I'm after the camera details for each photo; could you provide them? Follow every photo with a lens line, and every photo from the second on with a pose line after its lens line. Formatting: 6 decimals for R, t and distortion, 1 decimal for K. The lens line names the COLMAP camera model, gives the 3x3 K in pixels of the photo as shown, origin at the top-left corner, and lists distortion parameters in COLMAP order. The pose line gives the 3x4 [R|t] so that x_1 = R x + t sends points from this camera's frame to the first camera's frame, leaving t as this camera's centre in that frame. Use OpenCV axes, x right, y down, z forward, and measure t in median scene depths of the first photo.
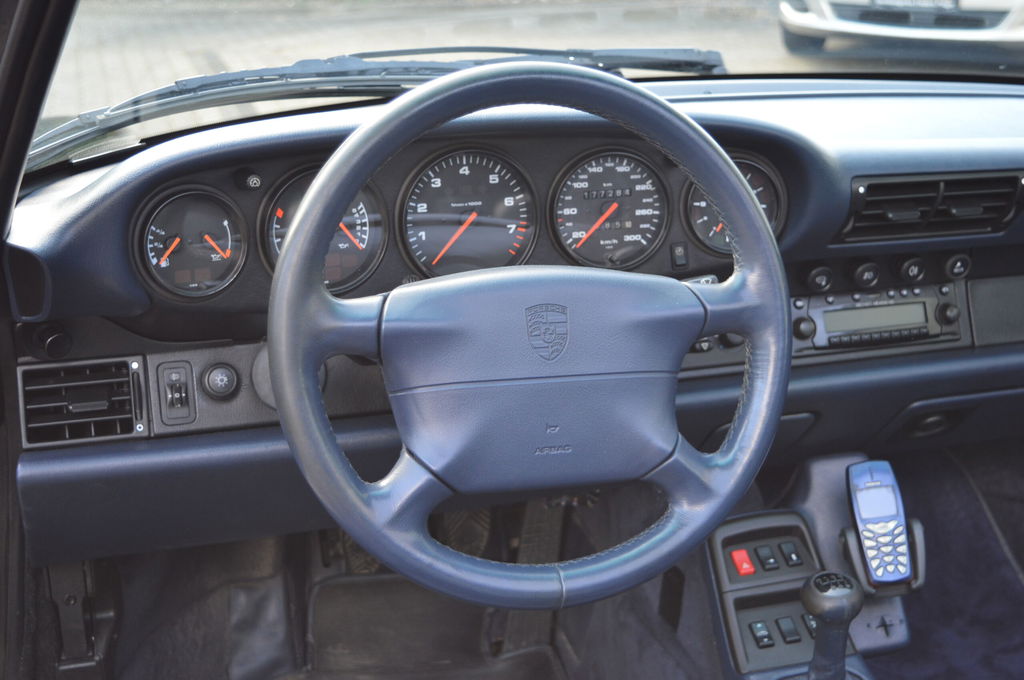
lens RADIAL K [[1330.8, 0, 511.6], [0, 1330.8, 342.8], [0, 0, 1]] dist [-0.056825, 0.000000]
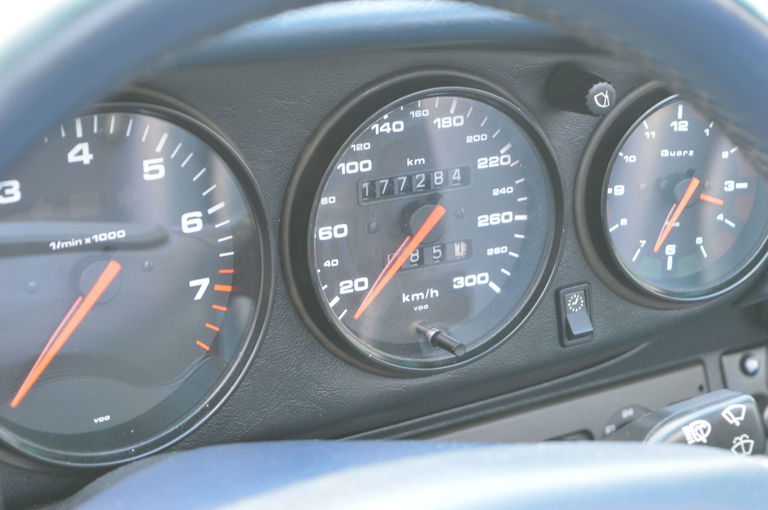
lens RADIAL K [[1731.9, 0, 384.3], [0, 1731.9, 255.3], [0, 0, 1]] dist [0.004579, 0.000000]
pose [[0.956896, -0.074227, 0.280784, -0.090942], [0.071601, 0.997240, 0.019614, -0.100928], [-0.281465, 0.001336, 0.959571, 0.483763]]
